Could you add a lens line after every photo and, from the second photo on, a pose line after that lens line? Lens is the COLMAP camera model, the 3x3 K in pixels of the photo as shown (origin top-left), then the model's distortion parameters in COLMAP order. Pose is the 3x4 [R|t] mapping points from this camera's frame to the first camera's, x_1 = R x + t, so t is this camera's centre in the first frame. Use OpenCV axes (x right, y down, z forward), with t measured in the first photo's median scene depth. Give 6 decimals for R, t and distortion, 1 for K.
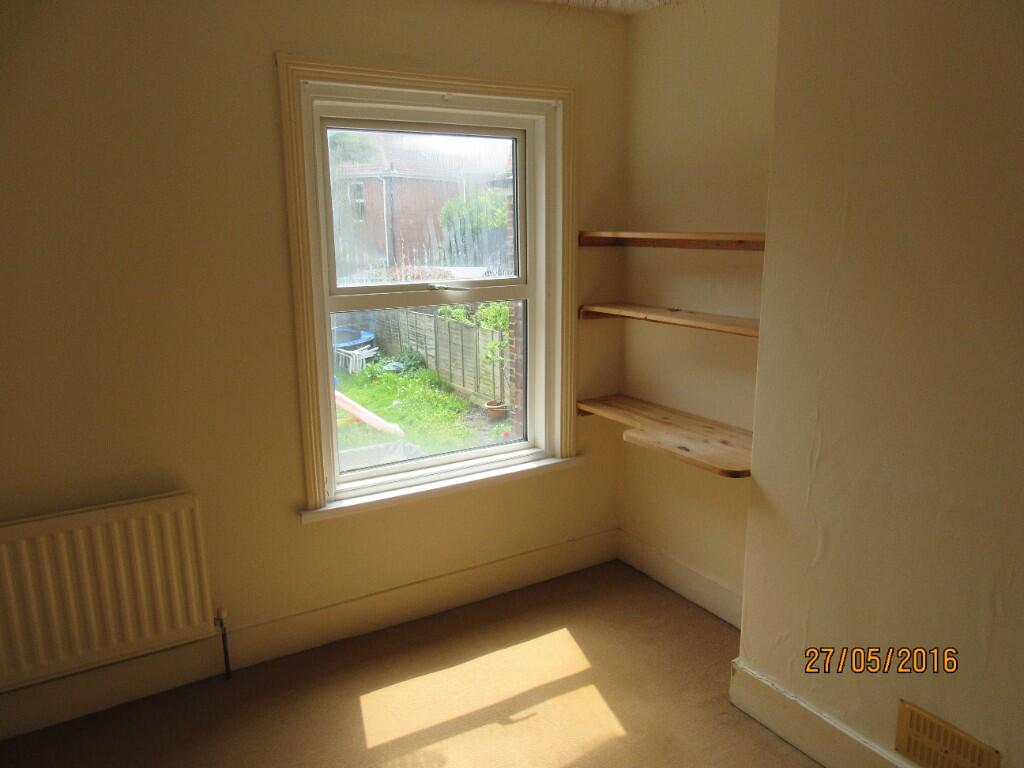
lens RADIAL K [[747.4, 0, 509.2], [0, 747.4, 383.4], [0, 0, 1]] dist [0.004398, -0.019959]
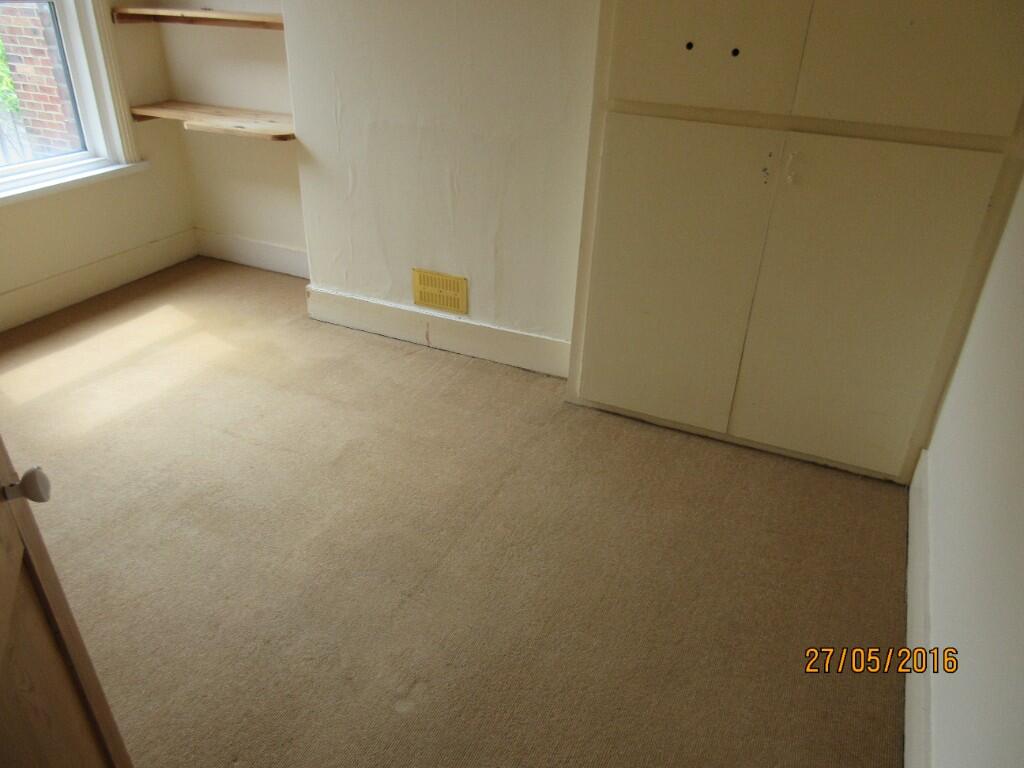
lens RADIAL K [[747.4, 0, 509.3], [0, 747.4, 387.7], [0, 0, 1]] dist [0.004398, -0.019959]
pose [[0.832912, -0.238236, 0.499501, -0.100630], [0.080217, 0.945037, 0.316972, 0.125435], [-0.547561, -0.223941, 0.806243, -0.293301]]
